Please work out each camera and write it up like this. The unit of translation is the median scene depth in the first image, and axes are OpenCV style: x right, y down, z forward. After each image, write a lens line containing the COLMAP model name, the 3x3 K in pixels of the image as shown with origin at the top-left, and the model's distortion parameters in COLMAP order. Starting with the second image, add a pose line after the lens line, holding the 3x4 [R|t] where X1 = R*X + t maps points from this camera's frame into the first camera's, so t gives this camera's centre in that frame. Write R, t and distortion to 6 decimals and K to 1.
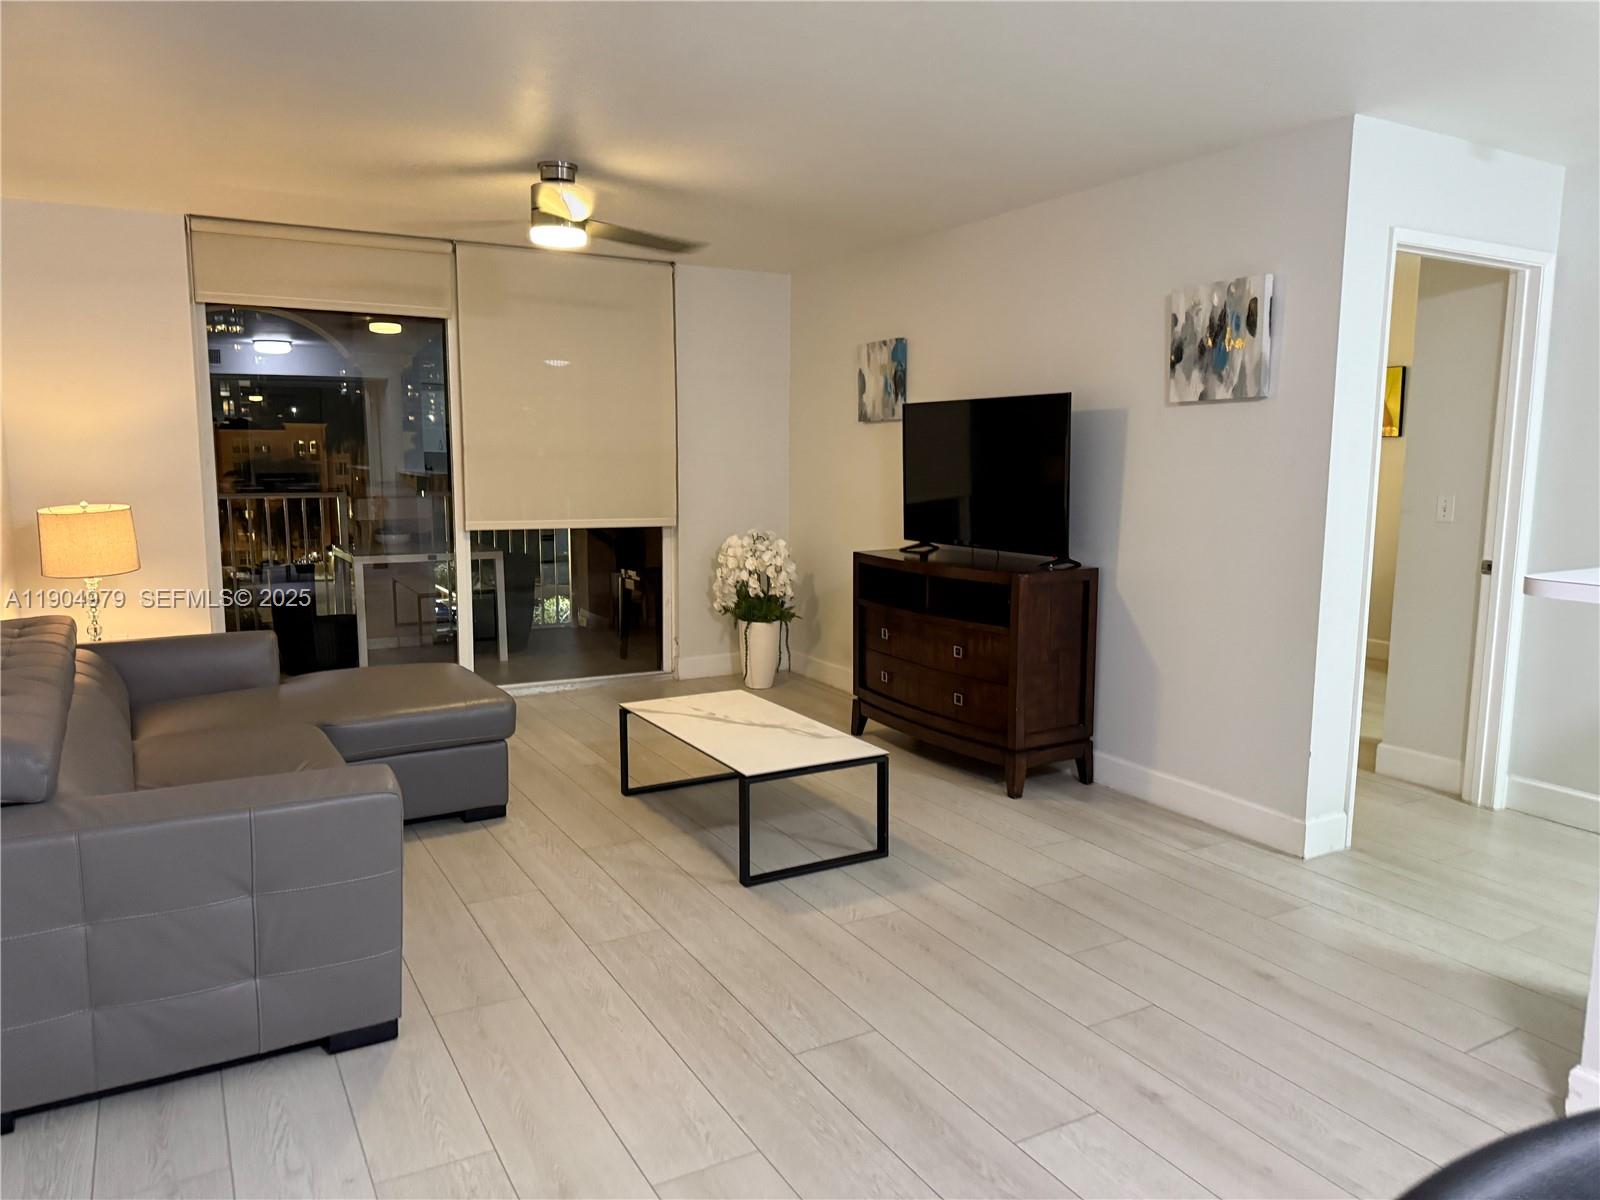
lens RADIAL K [[1121.4, 0, 800.3], [0, 1121.4, 605.6], [0, 0, 1]] dist [0.127638, -0.155846]
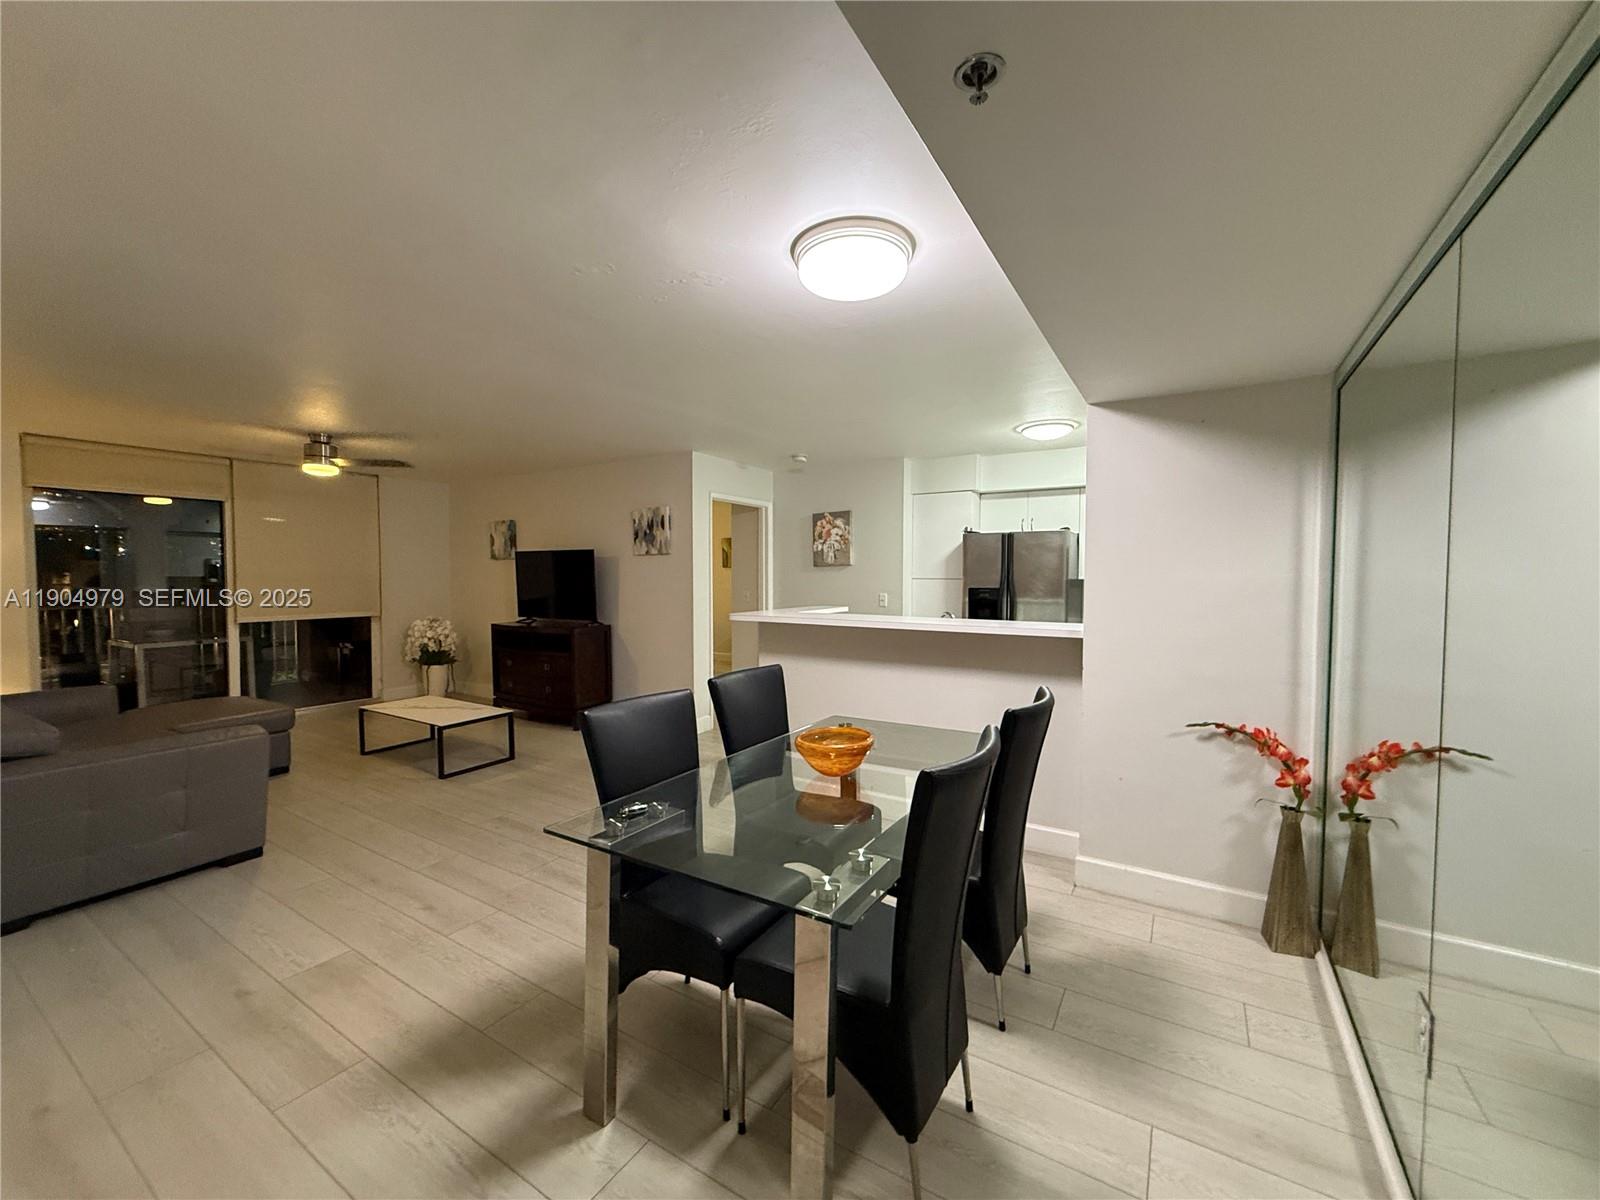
lens RADIAL K [[631.1, 0, 802.5], [0, 631.1, 598.8], [0, 0, 1]] dist [-0.002423, -0.000275]
pose [[0.870642, -0.026791, 0.491187, -0.023582], [0.071876, 0.994728, -0.073148, 0.034569], [-0.486637, 0.098990, 0.867977, -0.292062]]
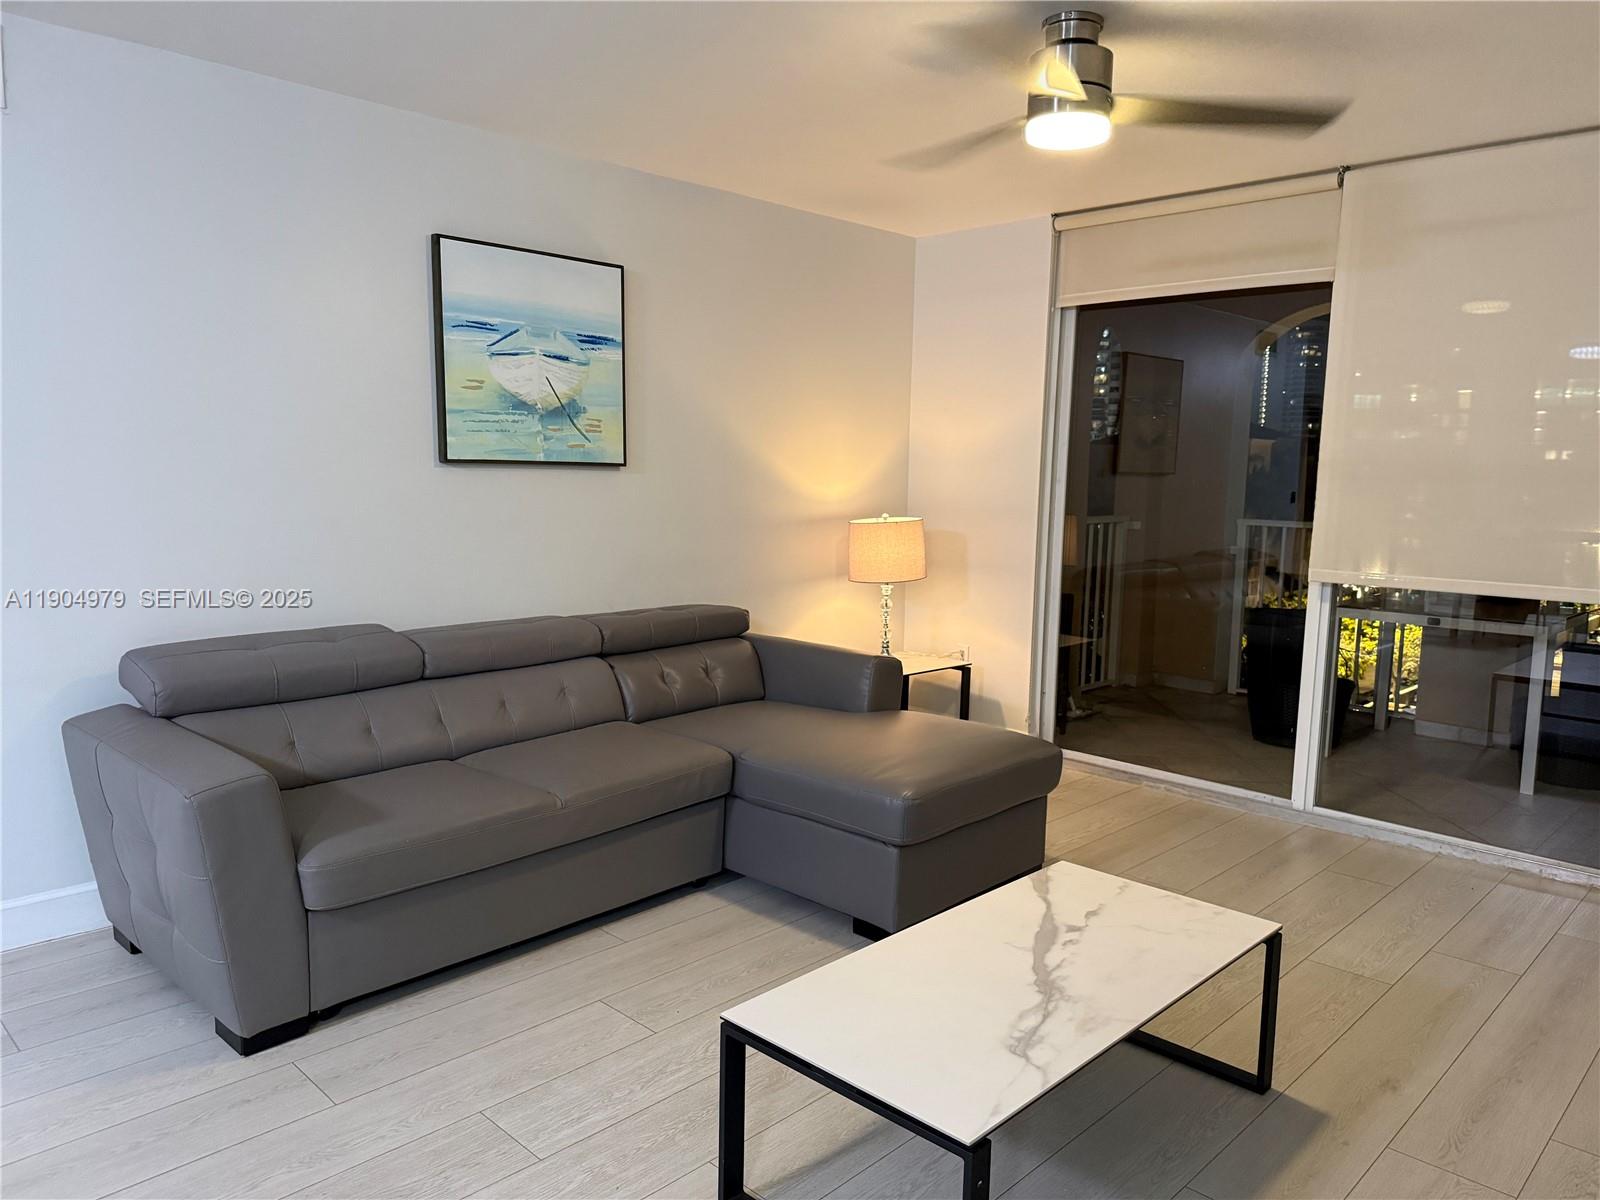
lens RADIAL K [[1112.7, 0, 795.2], [0, 1112.7, 607.2], [0, 0, 1]] dist [0.234145, -0.463115]
pose [[0.283870, 0.122608, -0.950992, 0.349553], [-0.148426, 0.985456, 0.082746, -0.075715], [0.947305, 0.117663, 0.297939, 0.605505]]
